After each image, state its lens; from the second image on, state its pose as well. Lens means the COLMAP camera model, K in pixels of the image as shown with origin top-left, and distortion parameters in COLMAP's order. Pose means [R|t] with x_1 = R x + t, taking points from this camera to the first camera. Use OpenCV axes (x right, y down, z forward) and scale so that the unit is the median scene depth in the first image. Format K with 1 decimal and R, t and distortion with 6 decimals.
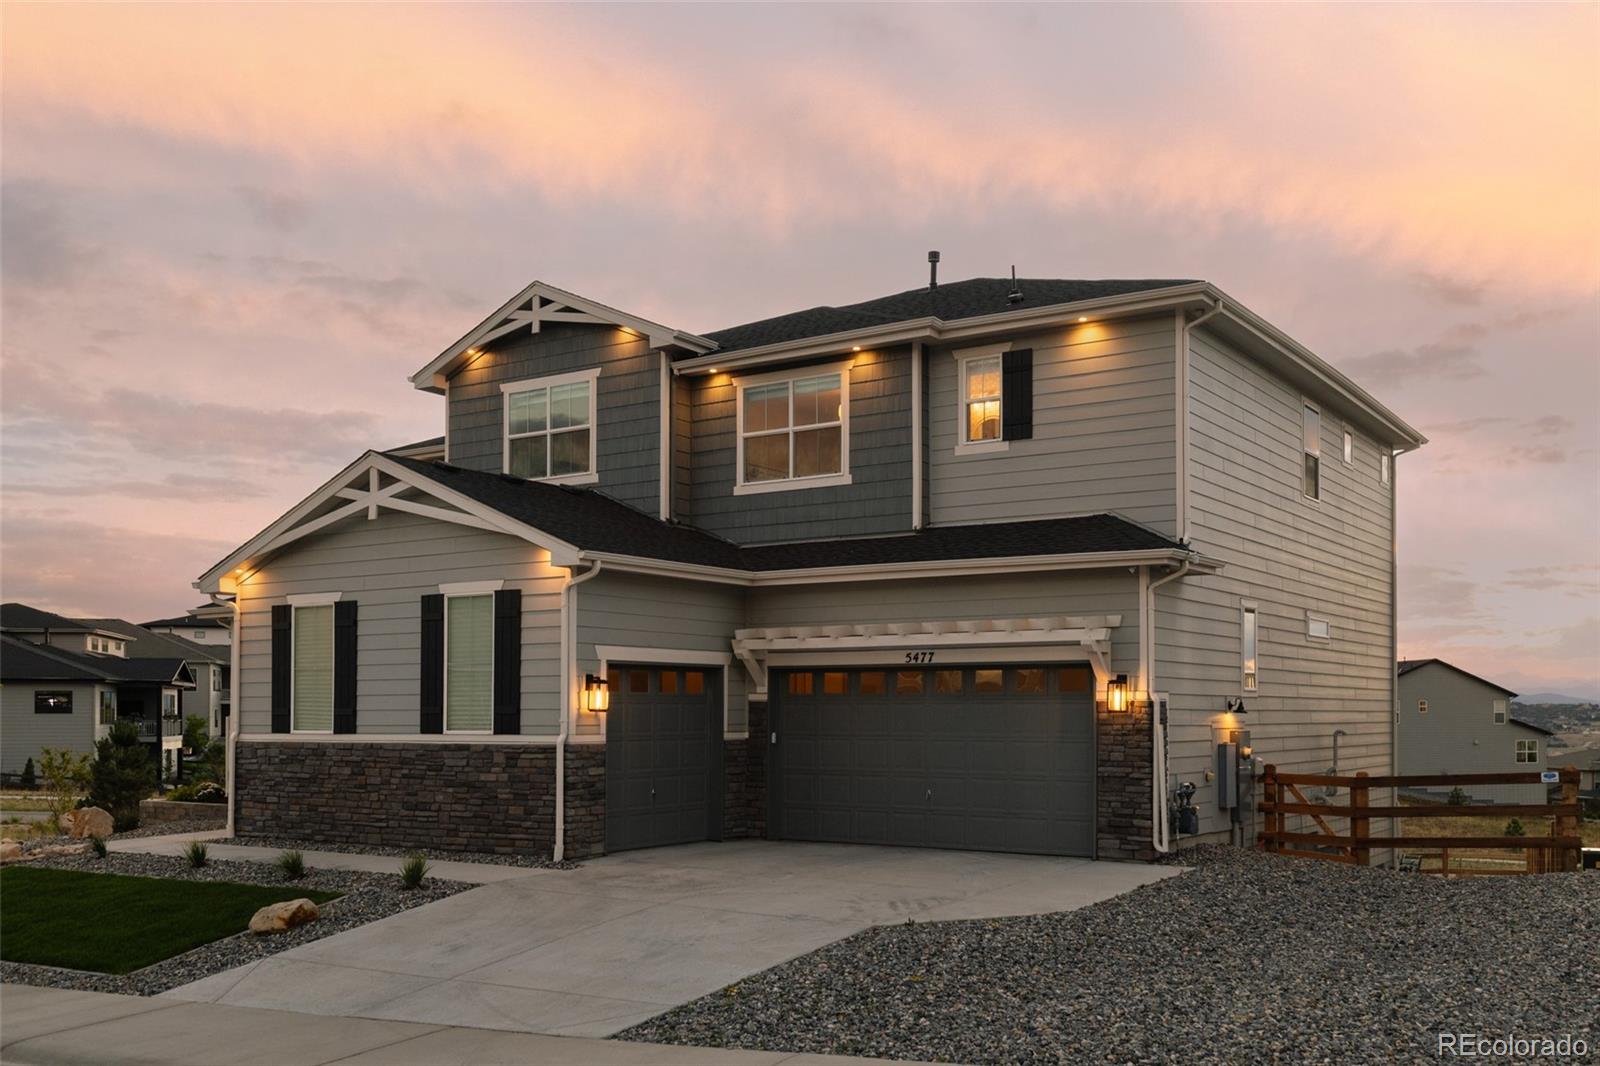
lens RADIAL K [[1492.5, 0, 800.0], [0, 1492.5, 533.0], [0, 0, 1]] dist [-0.007124, -0.004862]
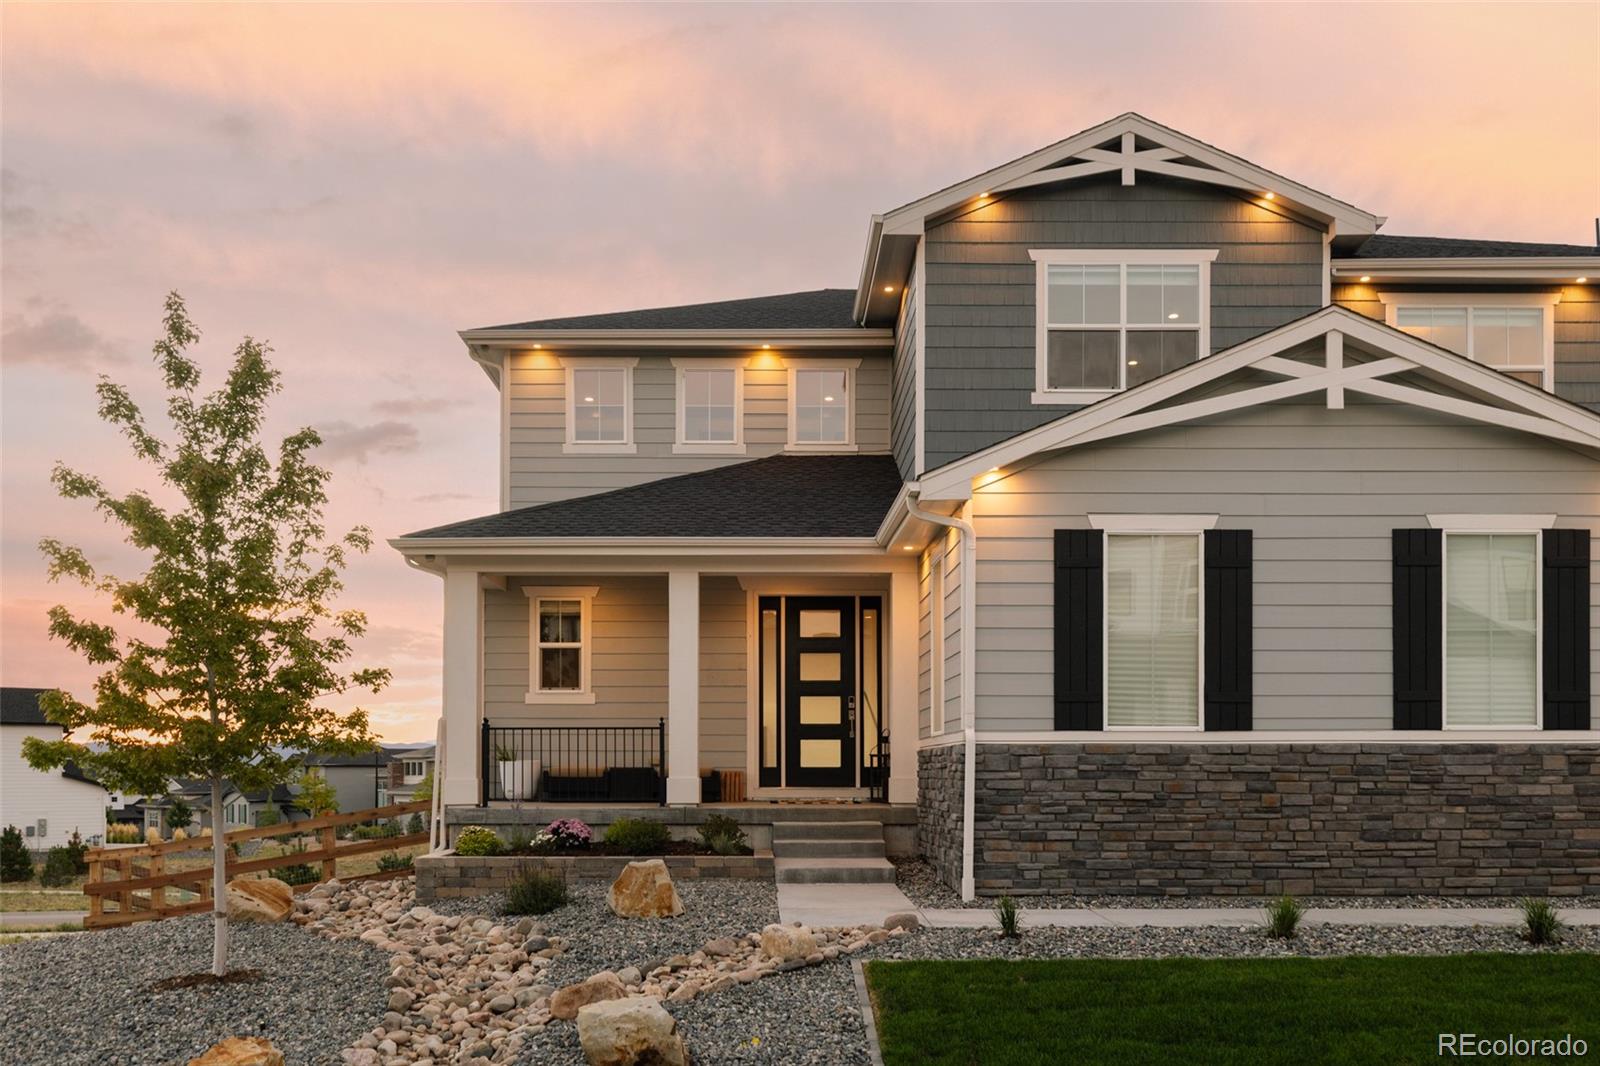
lens RADIAL K [[1576.0, 0, 774.2], [0, 1576.0, 631.9], [0, 0, 1]] dist [0.011260, -0.022689]
pose [[0.831812, 0.049086, 0.552883, -0.863679], [-0.068895, 0.997510, 0.015091, 0.095097], [-0.550765, -0.050644, 0.833122, 0.536875]]
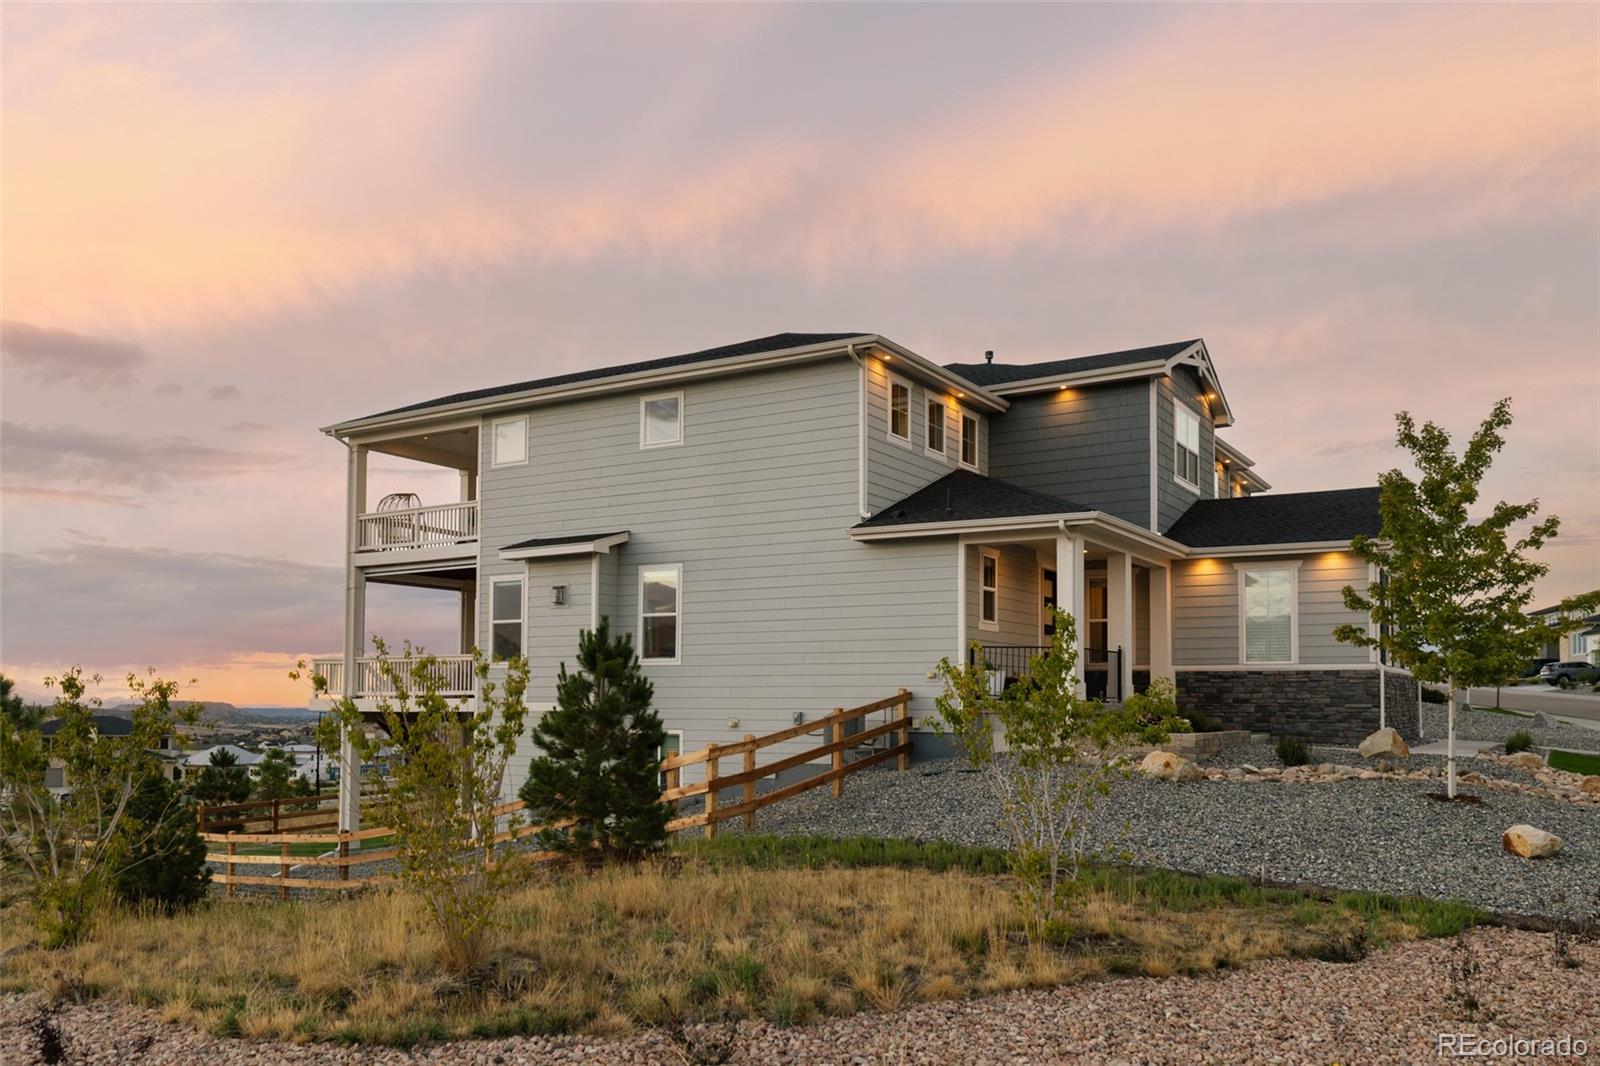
lens RADIAL K [[1238.2, 0, 800.0], [0, 1238.2, 533.0], [0, 0, 1]] dist [0.001472, 0.002930]
pose [[-0.035539, 0.136013, 0.990069, -1.503093], [-0.131331, 0.981468, -0.139546, 0.252304], [-0.990701, -0.134986, -0.017018, 1.617729]]
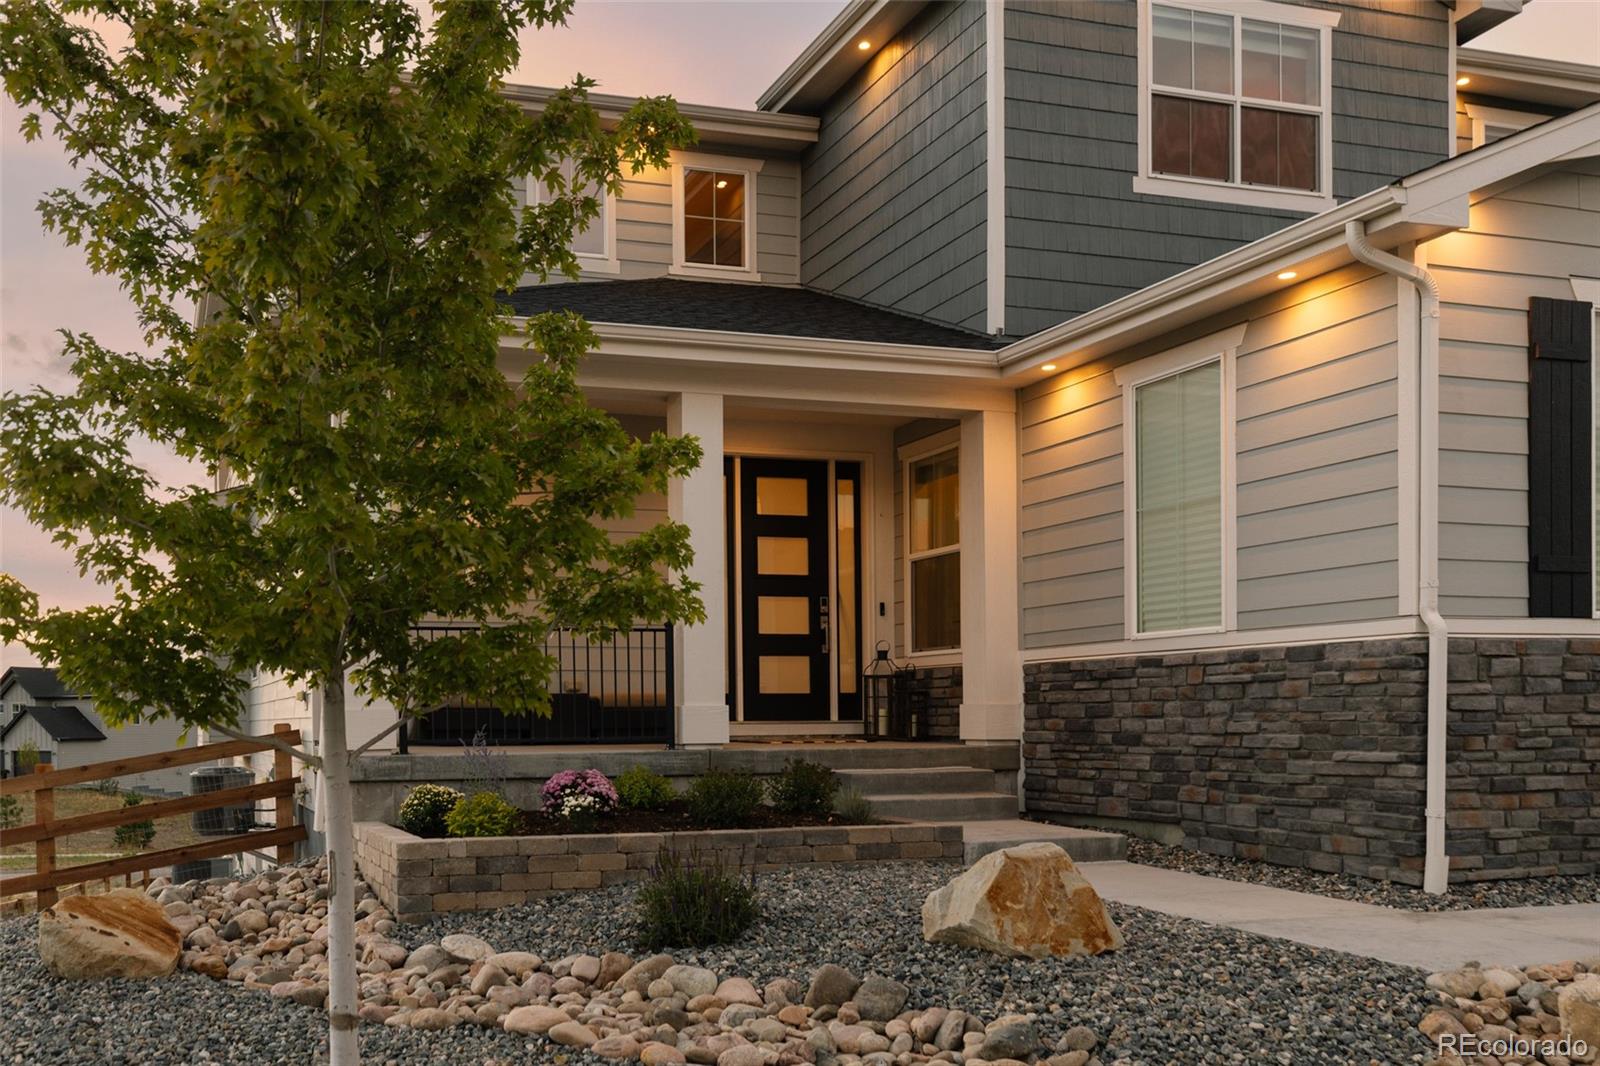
lens RADIAL K [[1423.5, 0, 561.2], [0, 1423.5, 648.7], [0, 0, 1]] dist [0.011496, -0.014255]
pose [[0.648870, 0.032527, 0.760203, -0.849450], [-0.086428, 0.995771, 0.031164, 0.160498], [-0.755974, -0.085924, 0.648937, 0.994458]]
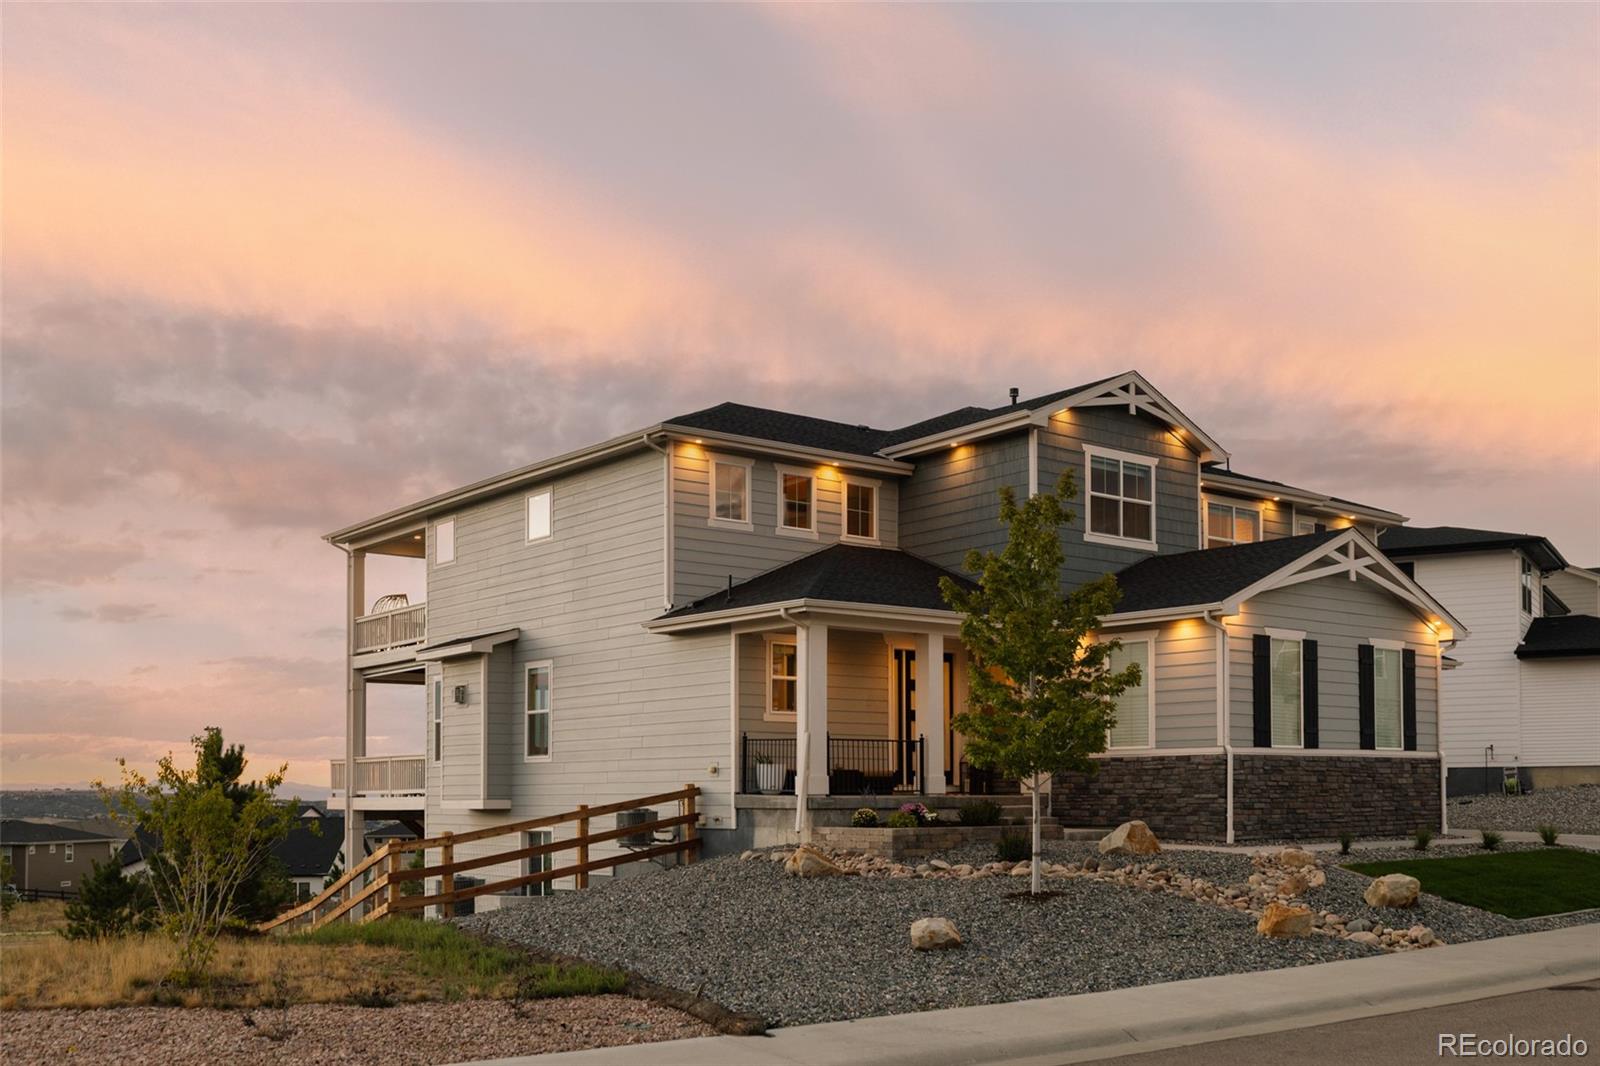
lens RADIAL K [[1586.3, 0, 797.3], [0, 1586.3, 562.4], [0, 0, 1]] dist [0.005977, -0.008652]
pose [[0.307047, 0.136566, 0.941845, -1.689374], [-0.114520, 0.987761, -0.105890, 0.170980], [-0.944779, -0.075346, 0.318929, 1.001134]]
